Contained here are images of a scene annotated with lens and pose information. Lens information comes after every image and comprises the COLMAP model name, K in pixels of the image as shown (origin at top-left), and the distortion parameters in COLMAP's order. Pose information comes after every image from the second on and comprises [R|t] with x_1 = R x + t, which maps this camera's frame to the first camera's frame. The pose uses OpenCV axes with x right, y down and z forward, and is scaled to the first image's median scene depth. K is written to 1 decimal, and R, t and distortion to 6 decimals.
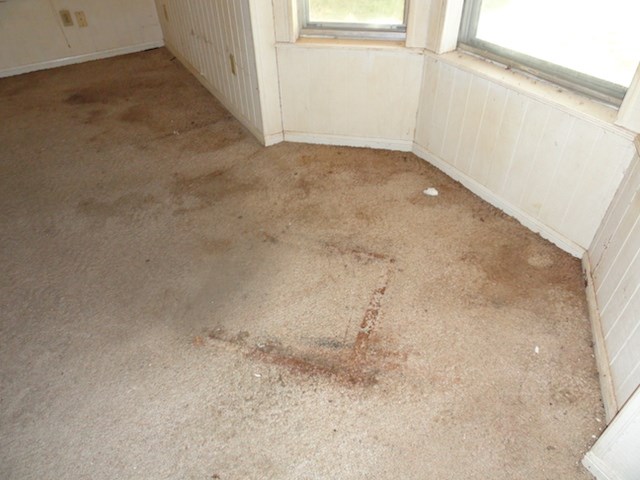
lens RADIAL K [[445.6, 0, 320.0], [0, 445.6, 240.0], [0, 0, 1]] dist [-0.008629, -0.004274]
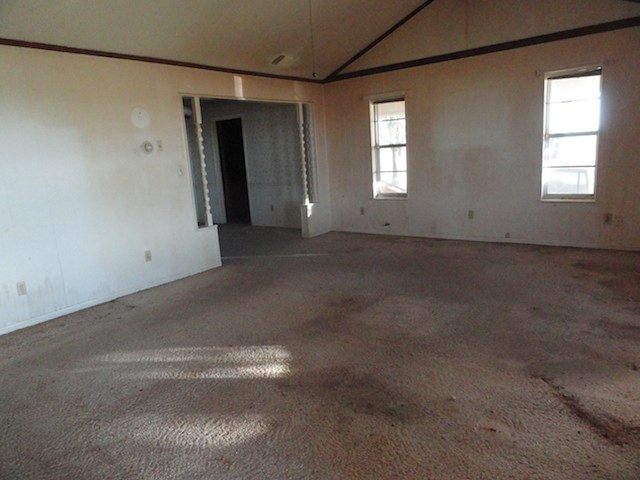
lens RADIAL K [[445.6, 0, 320.0], [0, 445.6, 240.0], [0, 0, 1]] dist [-0.008629, -0.004274]
pose [[0.395845, 0.168857, -0.902659, 0.565993], [-0.532980, 0.842700, -0.076089, 0.241555], [0.747822, 0.511219, 0.423576, -0.388449]]
